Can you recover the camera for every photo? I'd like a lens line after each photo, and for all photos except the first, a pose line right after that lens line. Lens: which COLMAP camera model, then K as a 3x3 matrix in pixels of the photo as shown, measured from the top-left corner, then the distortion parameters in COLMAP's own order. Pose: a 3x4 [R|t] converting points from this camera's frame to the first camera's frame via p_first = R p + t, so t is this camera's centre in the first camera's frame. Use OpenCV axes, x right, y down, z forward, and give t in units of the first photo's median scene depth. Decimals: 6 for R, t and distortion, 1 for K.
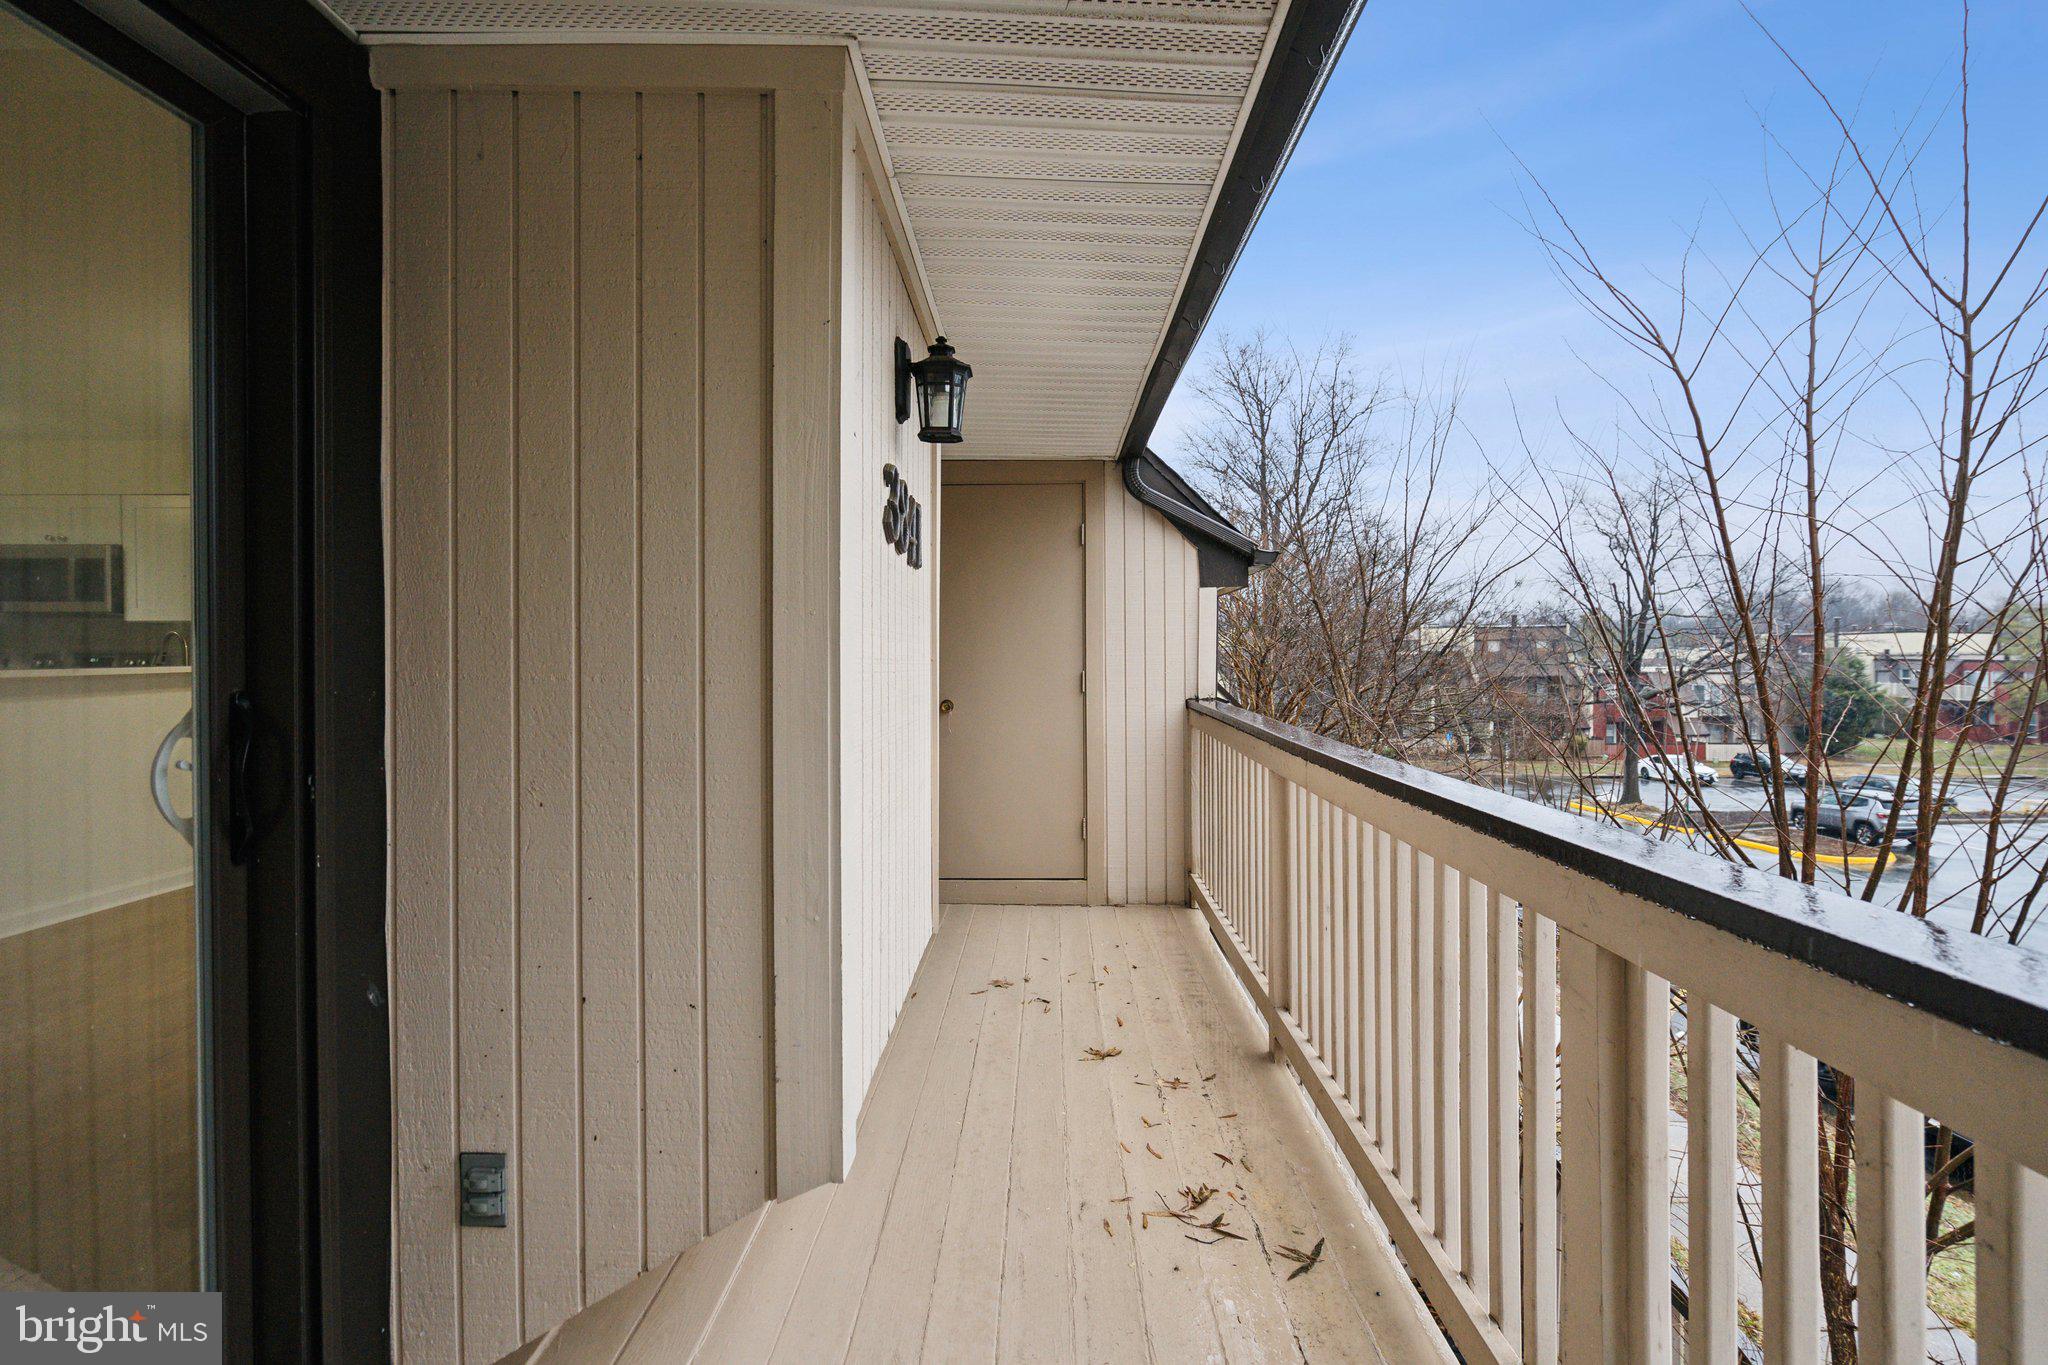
lens RADIAL K [[990.3, 0, 943.5], [0, 990.3, 660.4], [0, 0, 1]] dist [-0.003002, 0.000278]
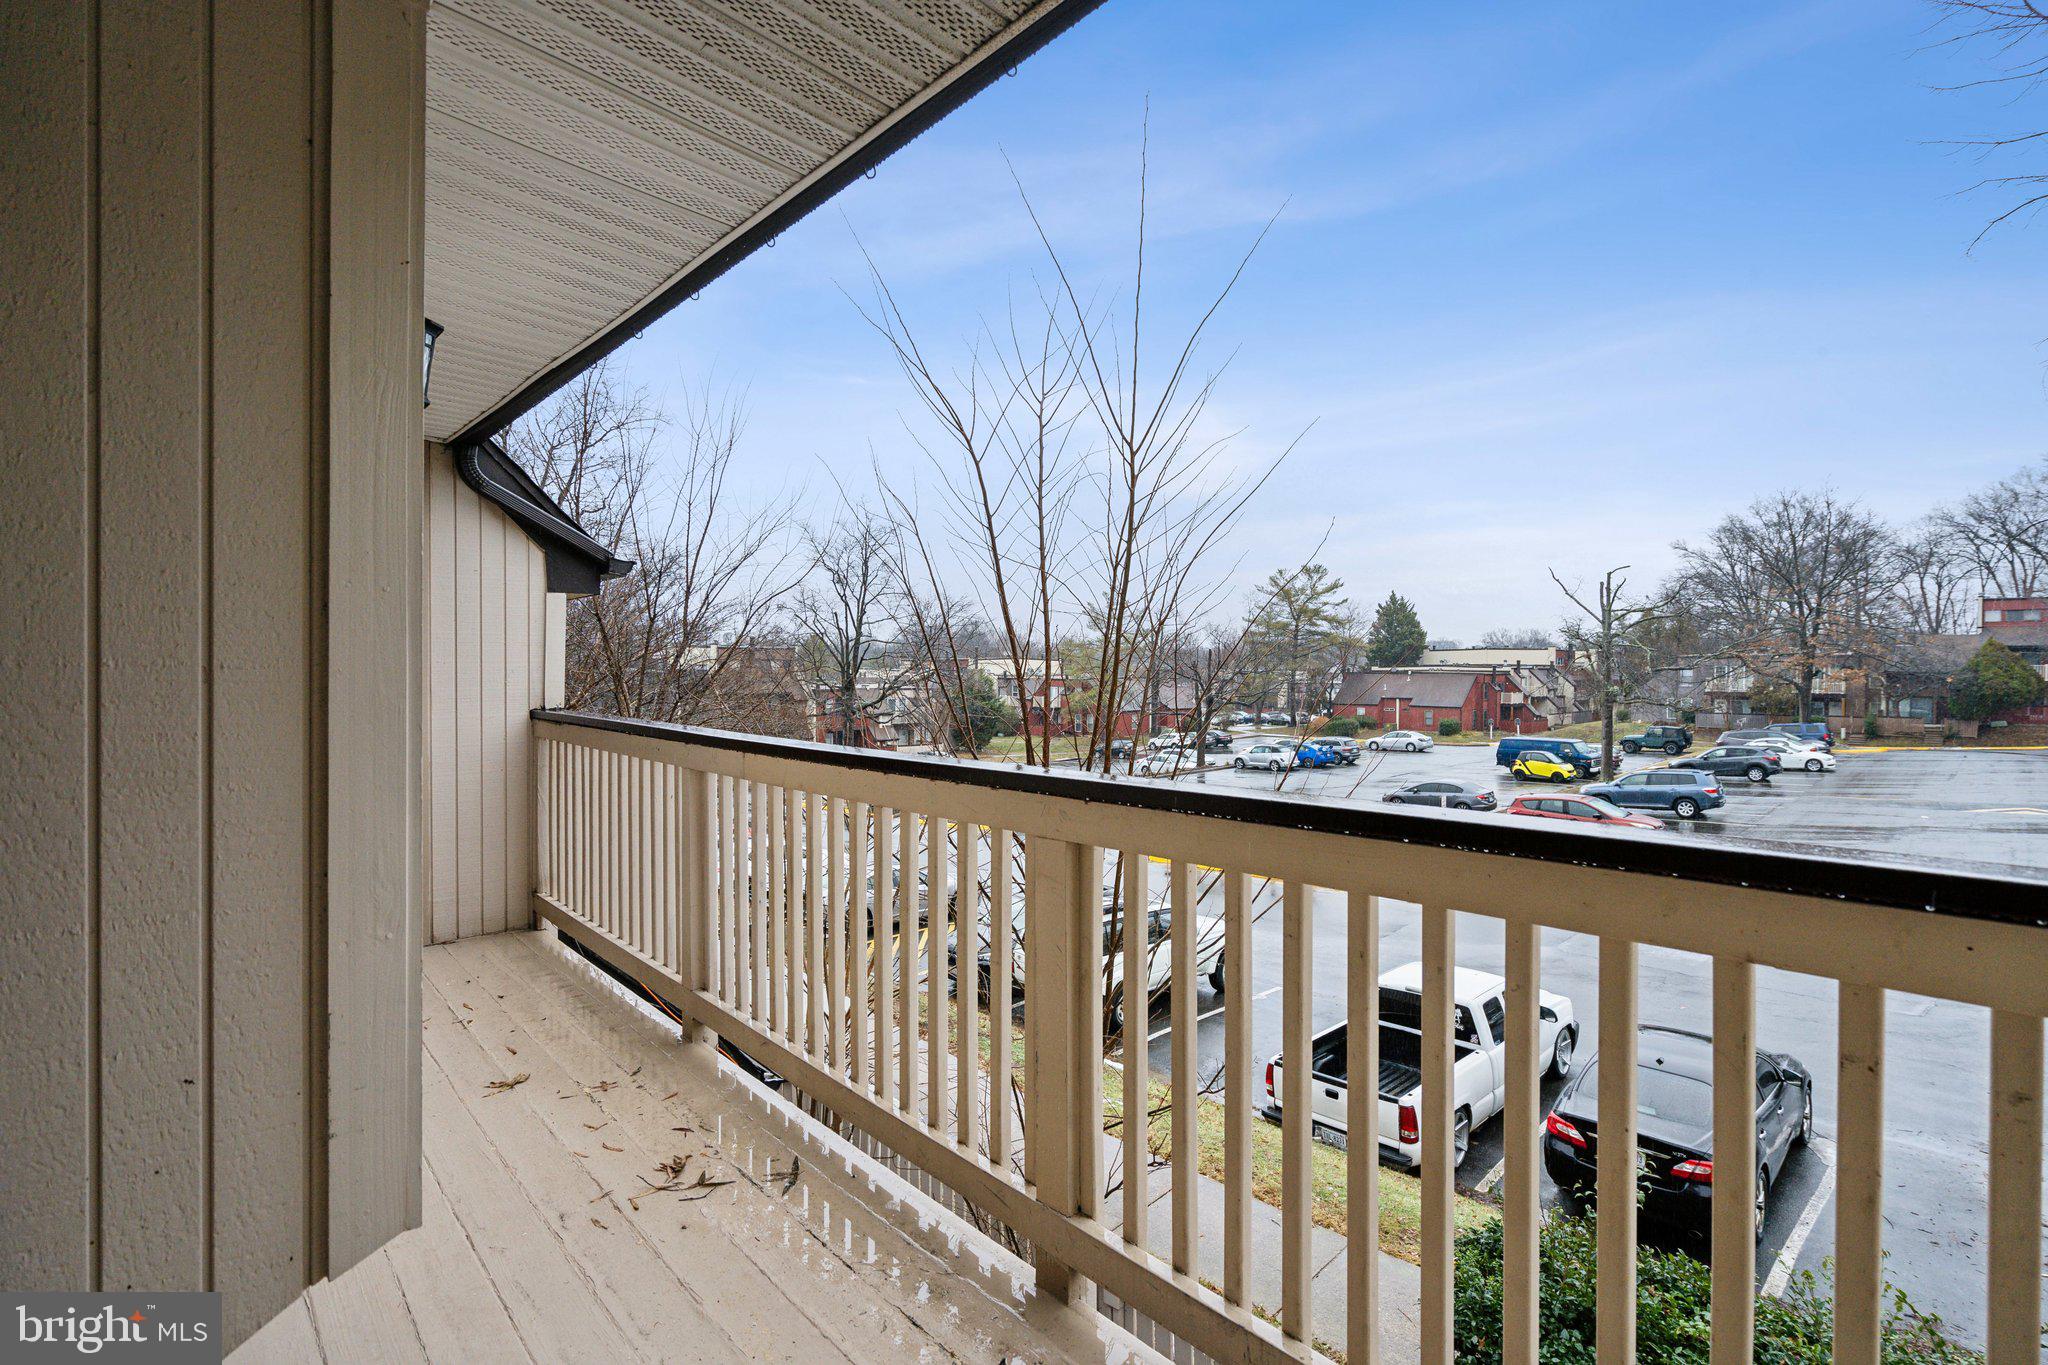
lens RADIAL K [[1007.0, 0, 1024.0], [0, 1007.0, 682.5], [0, 0, 1]] dist [0.000524, 0.000684]
pose [[0.705723, 0.000433, 0.708488, -0.104455], [-0.003399, 0.999990, 0.002775, 0.008625], [-0.708480, -0.004367, 0.705717, -0.009264]]
